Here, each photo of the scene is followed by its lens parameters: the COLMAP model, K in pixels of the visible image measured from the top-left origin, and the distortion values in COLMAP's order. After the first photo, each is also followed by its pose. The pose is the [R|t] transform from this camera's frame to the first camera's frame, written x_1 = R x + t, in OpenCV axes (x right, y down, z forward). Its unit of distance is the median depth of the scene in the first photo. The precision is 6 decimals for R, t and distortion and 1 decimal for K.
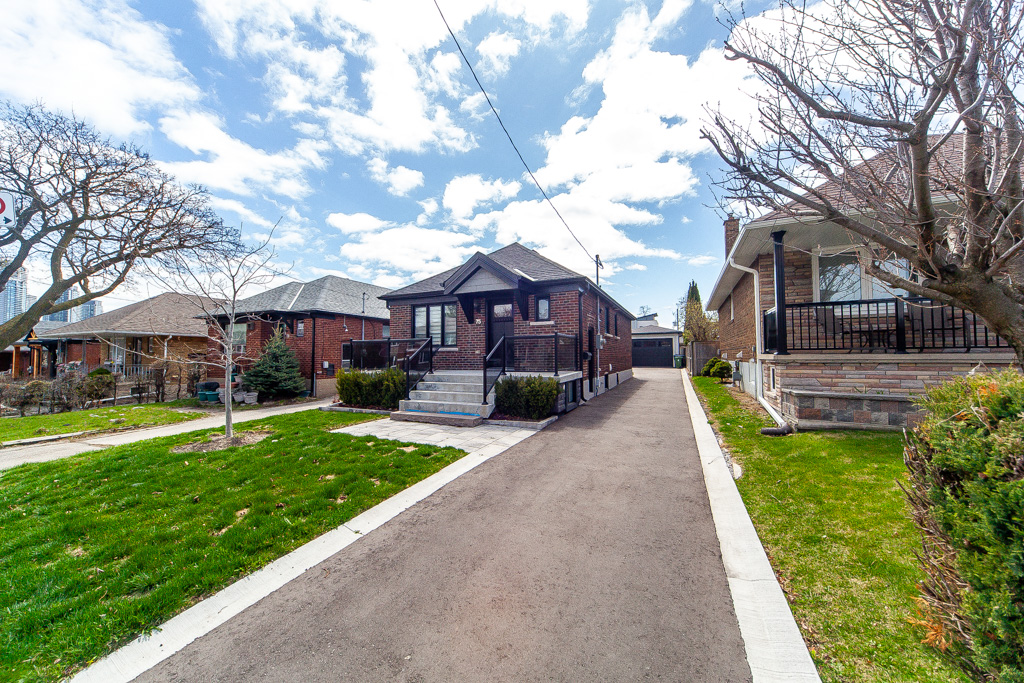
lens RADIAL K [[354.5, 0, 512.0], [0, 354.5, 341.5], [0, 0, 1]] dist [0.000021, 0.000021]
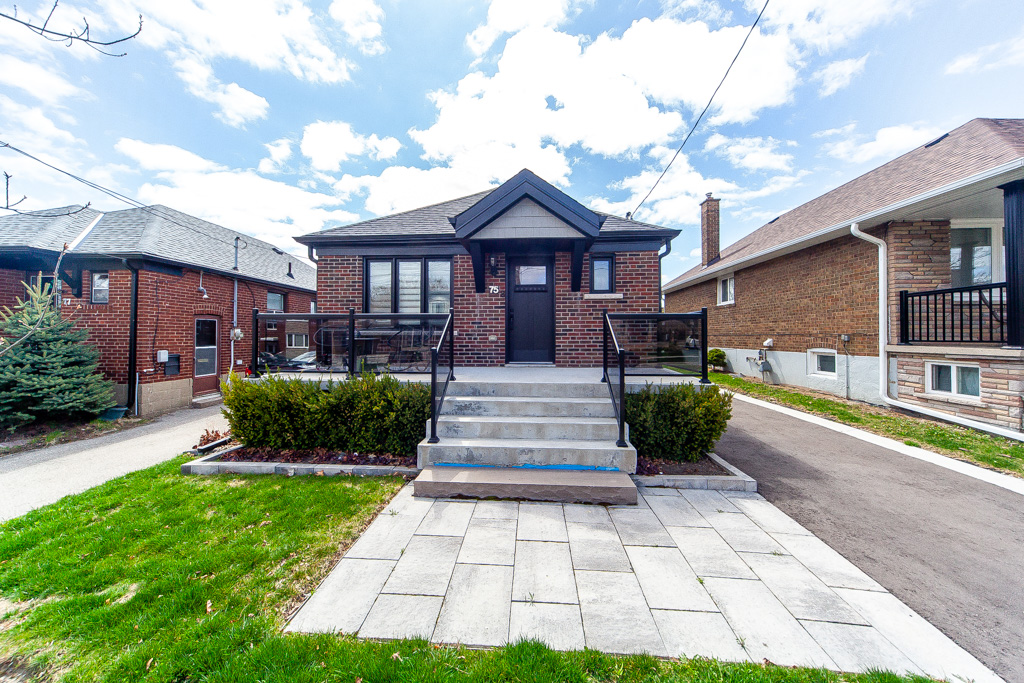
lens RADIAL K [[345.7, 0, 511.6], [0, 345.7, 329.7], [0, 0, 1]] dist [0.002146, 0.000178]
pose [[0.935480, 0.013657, 0.353116, -0.274502], [-0.021595, 0.999595, 0.018550, 0.003044], [-0.352719, -0.024979, 0.935396, 0.401039]]
